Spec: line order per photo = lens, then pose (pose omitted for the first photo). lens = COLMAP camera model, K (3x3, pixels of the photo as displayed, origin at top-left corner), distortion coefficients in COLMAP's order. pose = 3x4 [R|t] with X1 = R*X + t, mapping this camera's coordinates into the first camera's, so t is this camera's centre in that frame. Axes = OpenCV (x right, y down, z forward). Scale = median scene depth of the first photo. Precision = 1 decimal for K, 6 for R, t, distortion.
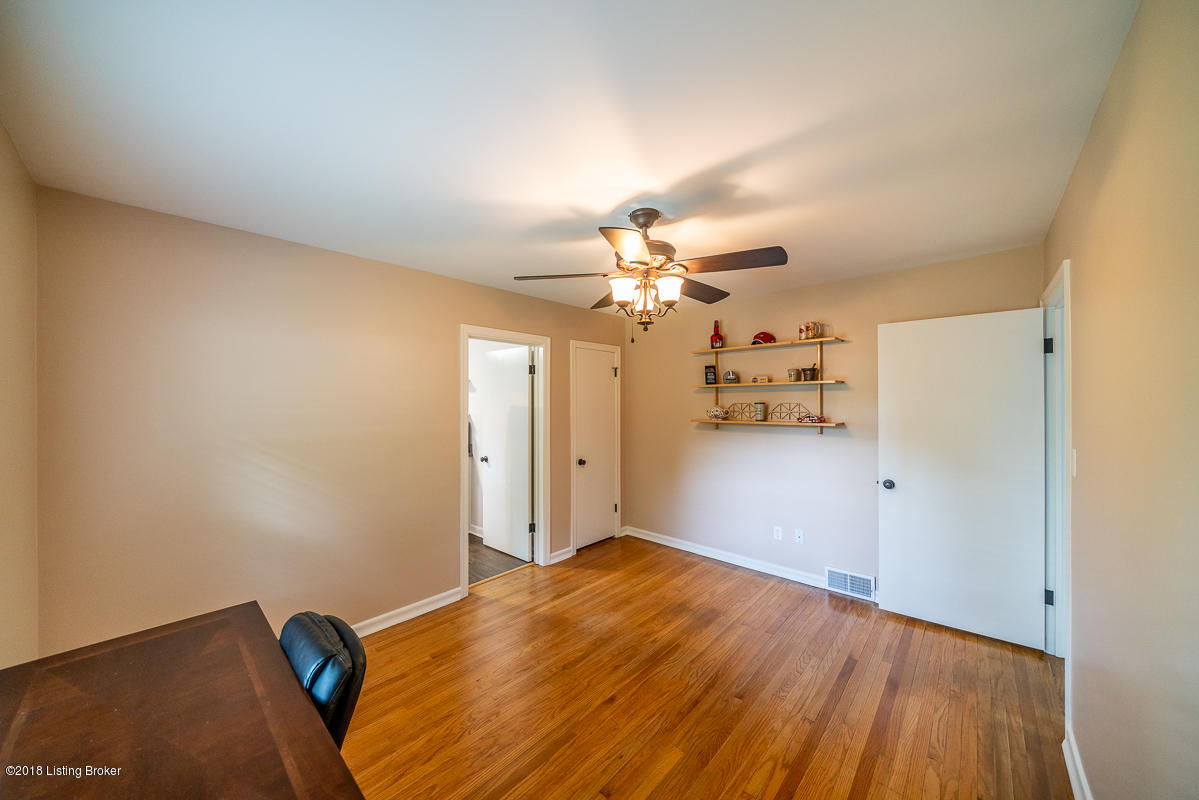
lens RADIAL K [[416.4, 0, 599.9], [0, 416.4, 403.8], [0, 0, 1]] dist [0.001189, 0.000054]
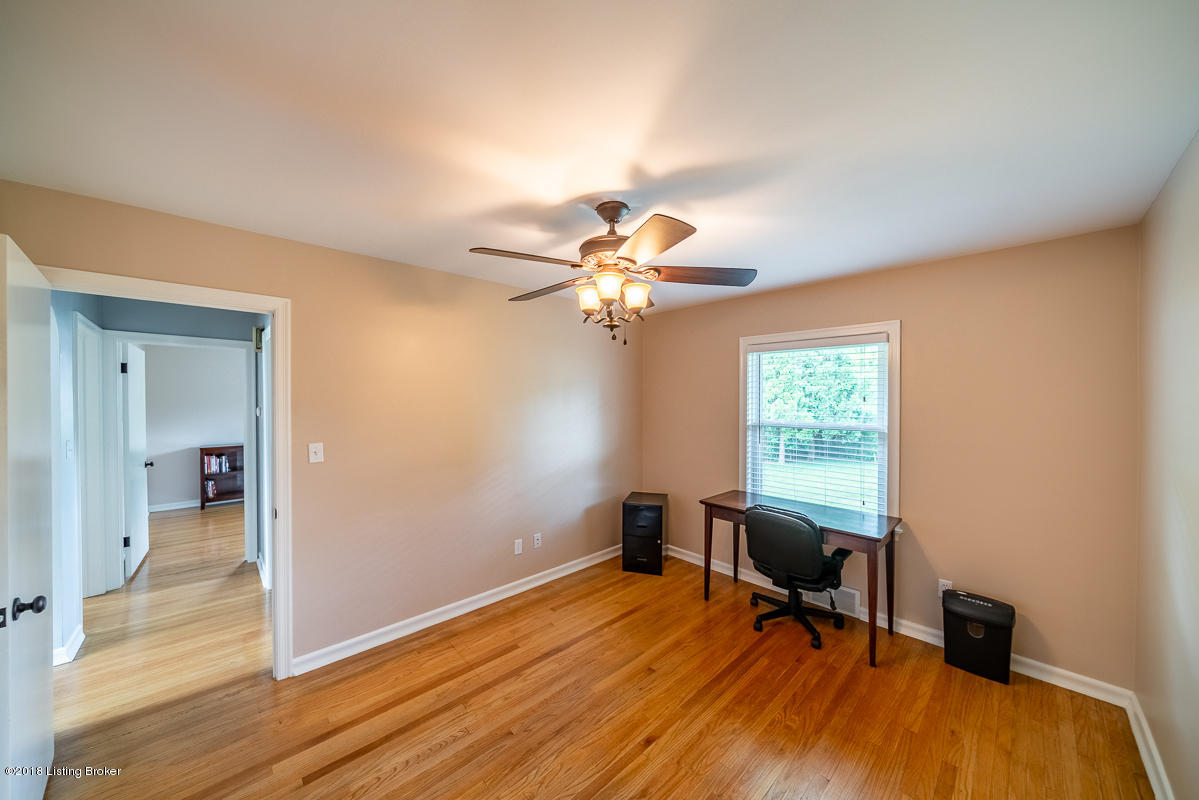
lens RADIAL K [[416.4, 0, 599.2], [0, 416.4, 402.1], [0, 0, 1]] dist [0.001189, 0.000054]
pose [[-0.997830, 0.001072, 0.065834, 0.078994], [0.000838, 0.999993, -0.003580, -0.022864], [-0.065837, -0.003517, -0.997824, 1.967823]]
